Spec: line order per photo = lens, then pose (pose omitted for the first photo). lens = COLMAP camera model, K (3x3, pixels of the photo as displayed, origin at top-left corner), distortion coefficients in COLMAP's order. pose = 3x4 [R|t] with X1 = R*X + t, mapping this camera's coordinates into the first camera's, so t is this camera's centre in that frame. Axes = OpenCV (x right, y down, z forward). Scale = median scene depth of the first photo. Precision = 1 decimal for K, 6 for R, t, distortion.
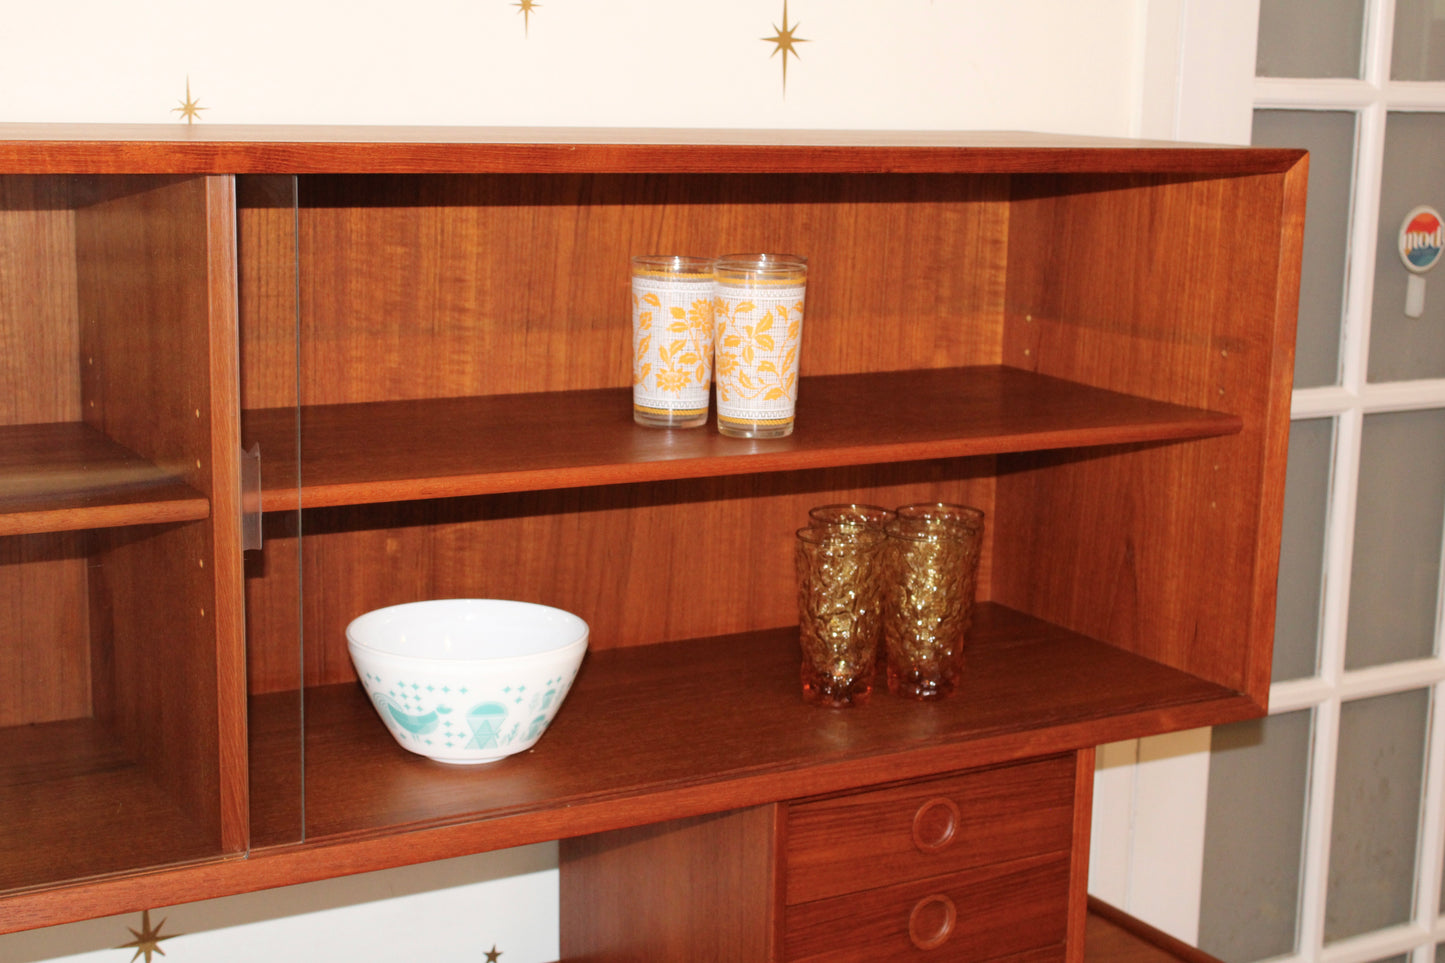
lens RADIAL K [[2185.0, 0, 733.5], [0, 2185.0, 473.7], [0, 0, 1]] dist [-0.029285, 0.000000]
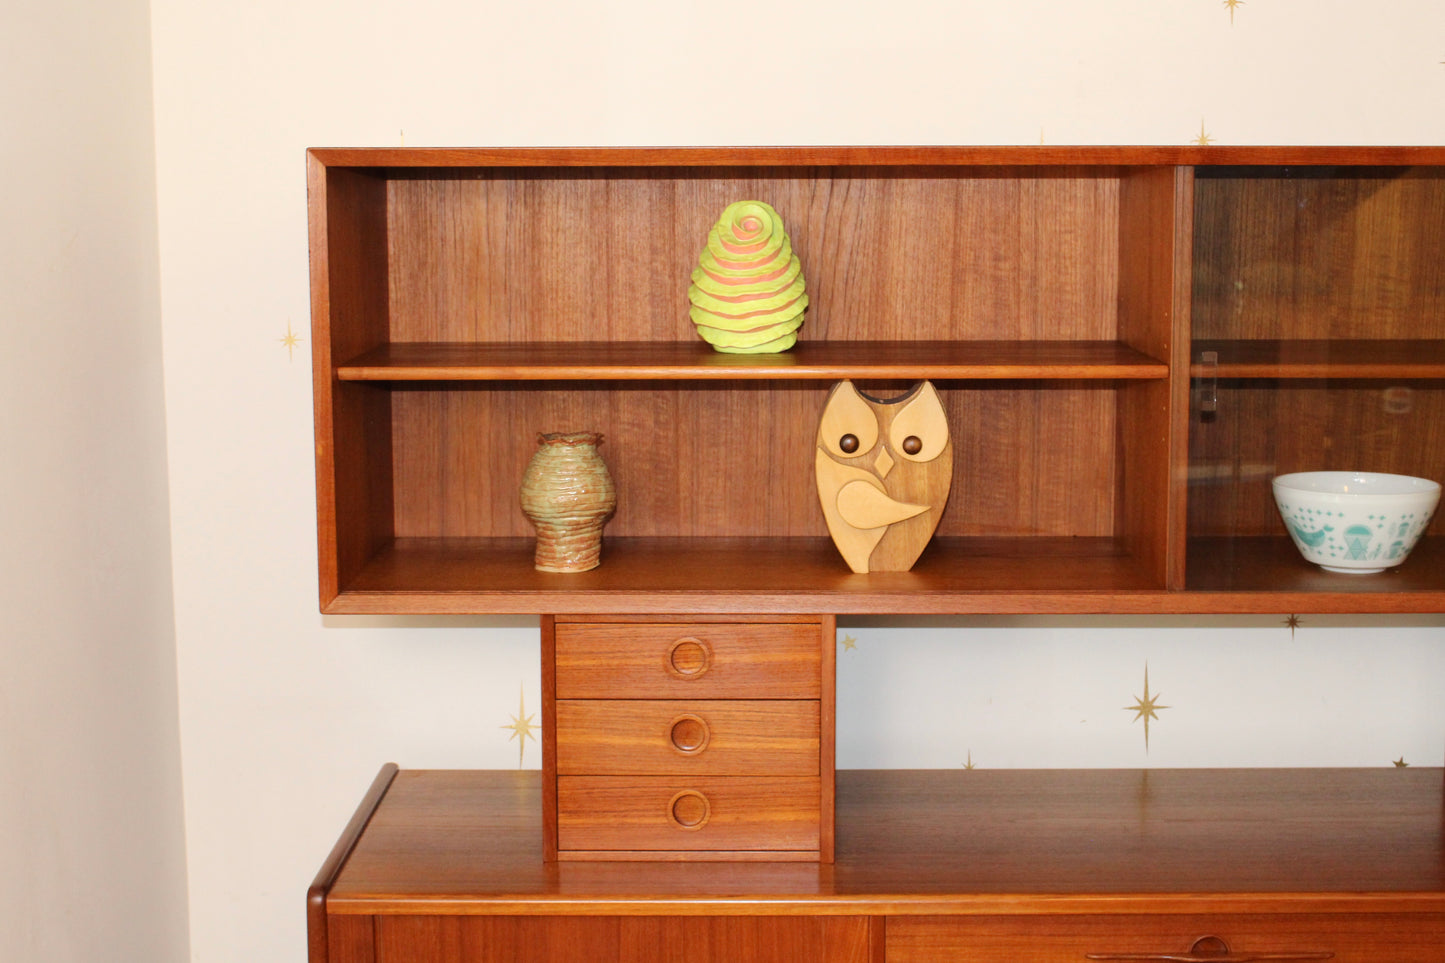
lens RADIAL K [[2185.0, 0, 730.6], [0, 2185.0, 492.8], [0, 0, 1]] dist [-0.029285, 0.000000]
pose [[0.862668, 0.050541, -0.503239, 0.252215], [-0.068177, 0.997534, -0.016688, 0.129806], [0.501155, 0.048706, 0.863986, -0.475454]]
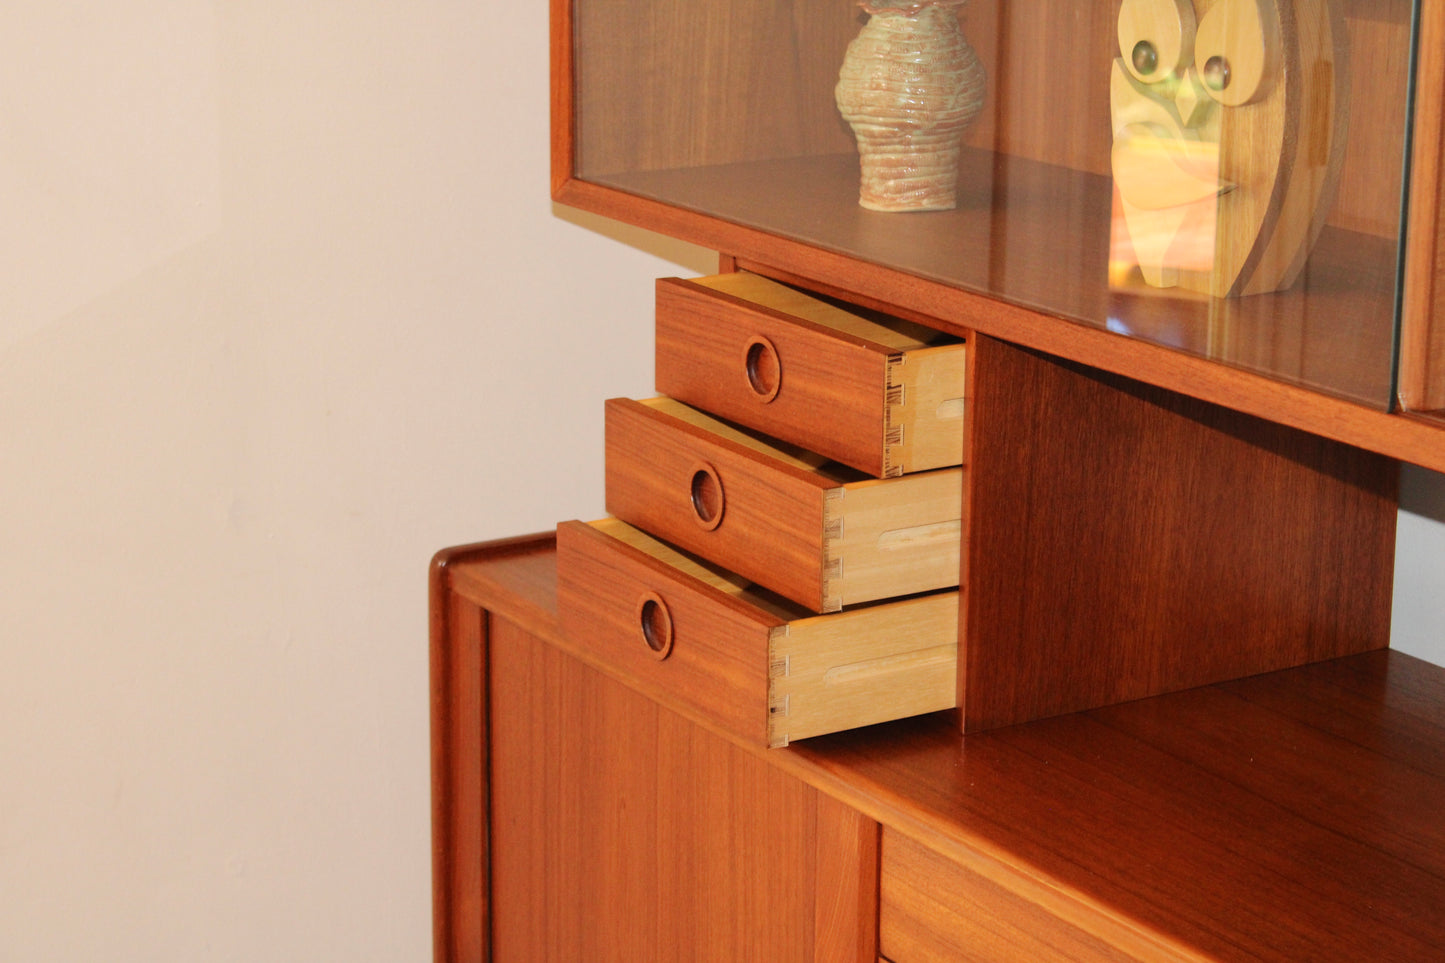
lens RADIAL K [[3114.9, 0, 717.7], [0, 3114.9, 483.5], [0, 0, 1]] dist [0.065003, 0.000000]
pose [[0.031749, 0.236710, -0.971061, 0.780854], [-0.179507, 0.957104, 0.227439, -0.017045], [0.983244, 0.167092, 0.072878, 0.580350]]
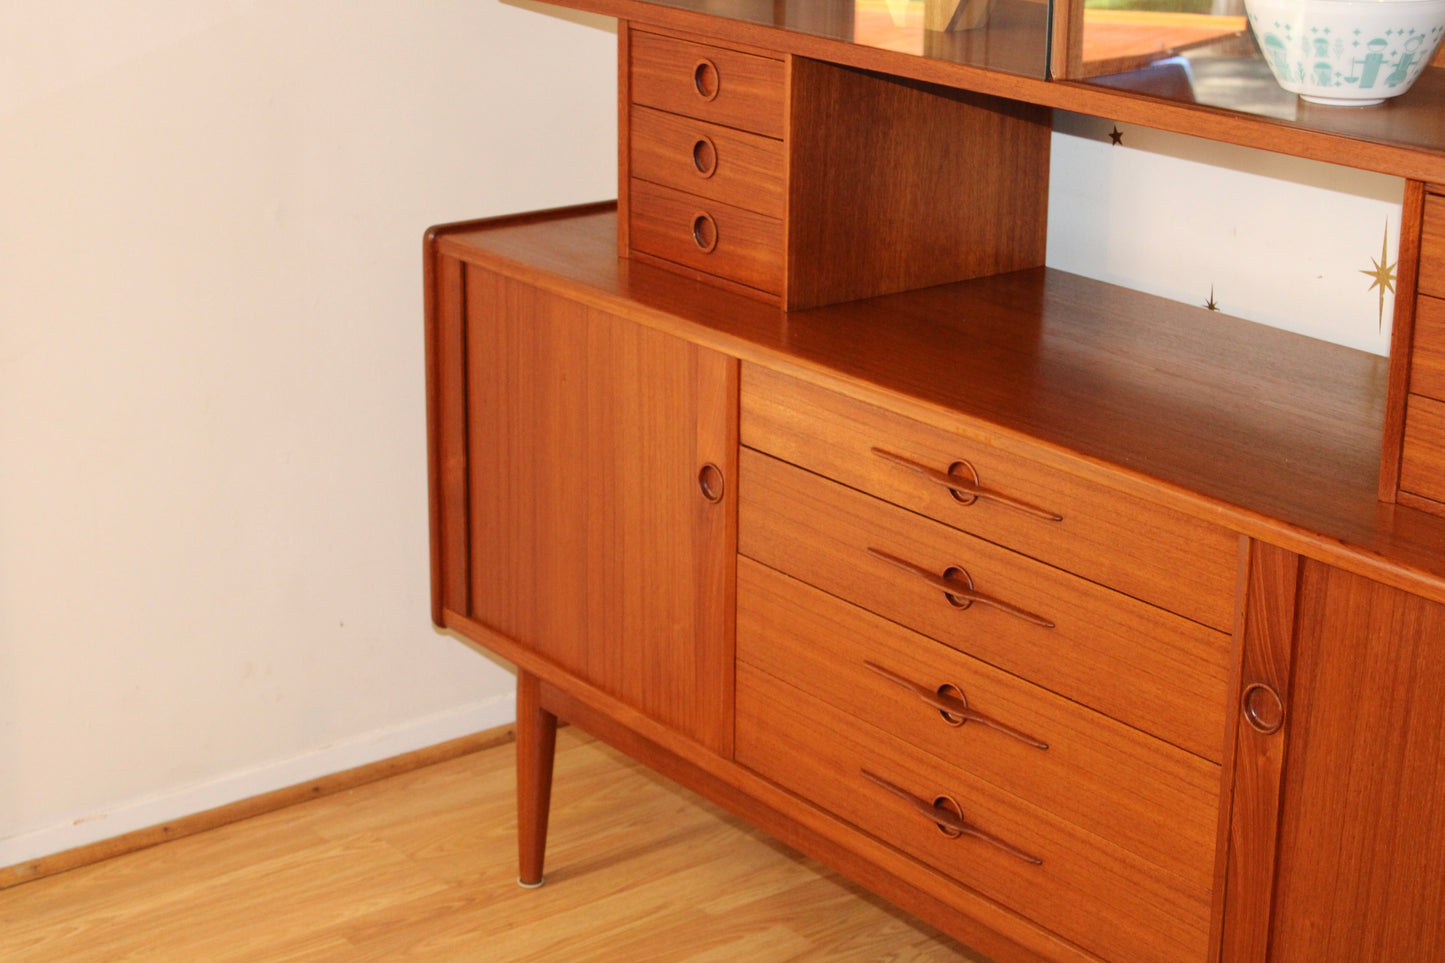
lens RADIAL K [[2600.5, 0, 703.1], [0, 2600.5, 467.2], [0, 0, 1]] dist [-0.002805, 0.000000]
pose [[0.119138, 0.283219, -0.951627, 1.198779], [-0.178294, 0.948976, 0.260109, 0.014722], [0.976738, 0.138681, 0.163555, 0.475205]]
